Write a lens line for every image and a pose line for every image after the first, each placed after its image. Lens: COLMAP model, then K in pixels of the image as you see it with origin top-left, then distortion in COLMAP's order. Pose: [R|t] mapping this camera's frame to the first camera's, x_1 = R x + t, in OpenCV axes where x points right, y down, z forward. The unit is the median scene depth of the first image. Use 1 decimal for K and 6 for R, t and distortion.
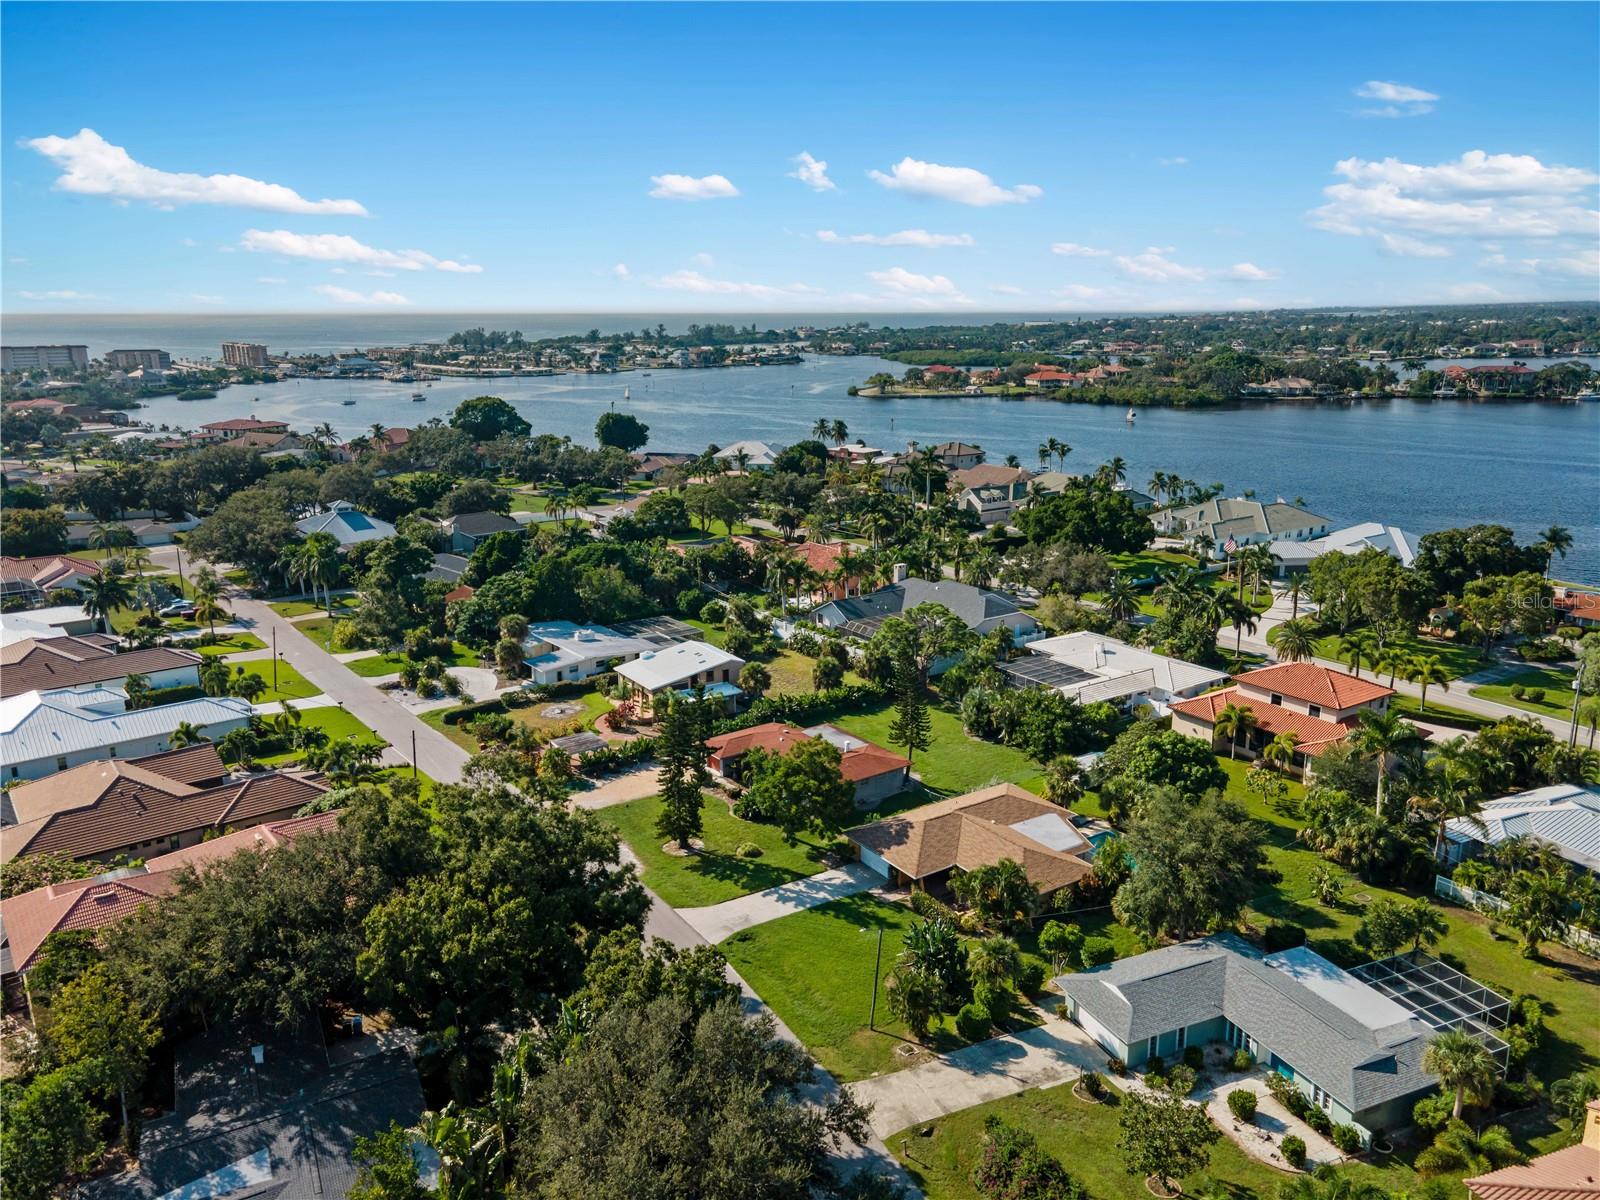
lens RADIAL K [[1153.7, 0, 798.6], [0, 1153.7, 572.5], [0, 0, 1]] dist [0.000529, 0.092125]
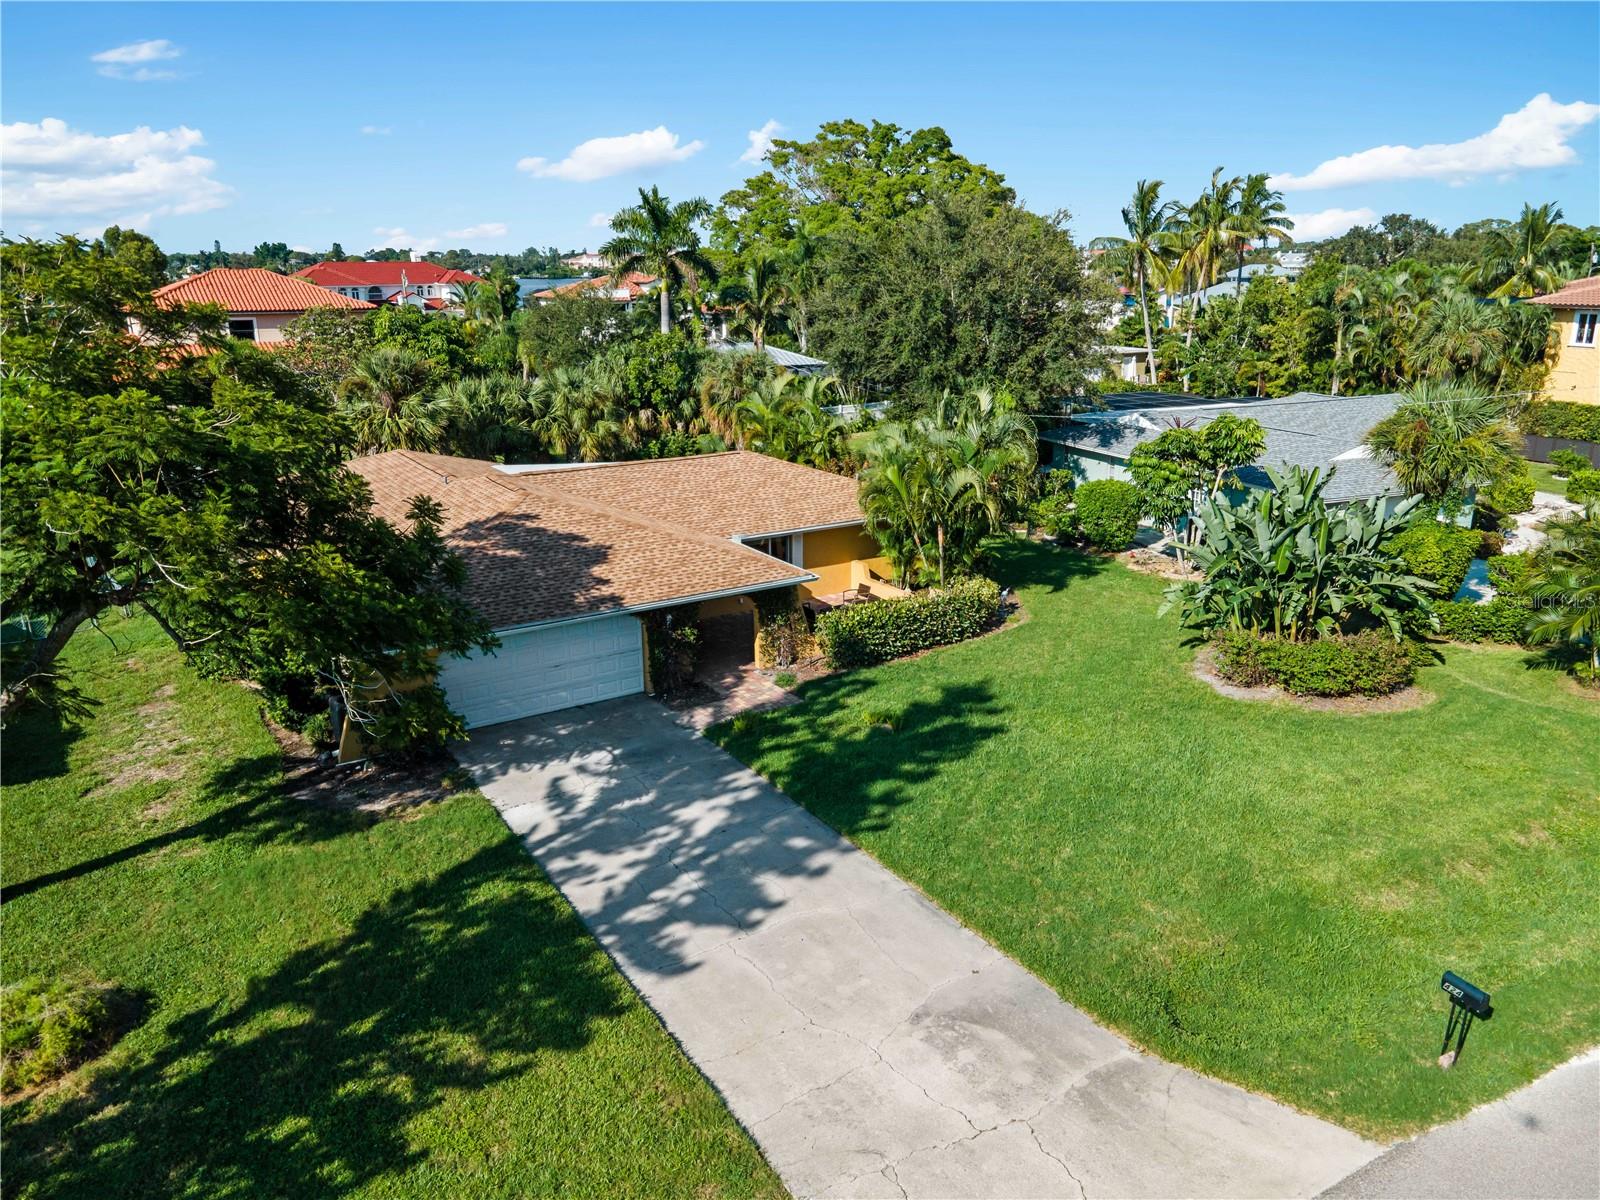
lens RADIAL K [[1170.6, 0, 800.0], [0, 1170.6, 600.0], [0, 0, 1]] dist [0.036909, -0.000020]
pose [[0.017297, -0.265950, 0.963832, -0.149099], [0.228247, 0.939573, 0.255160, 0.155984], [-0.973450, 0.215578, 0.076954, 0.787646]]
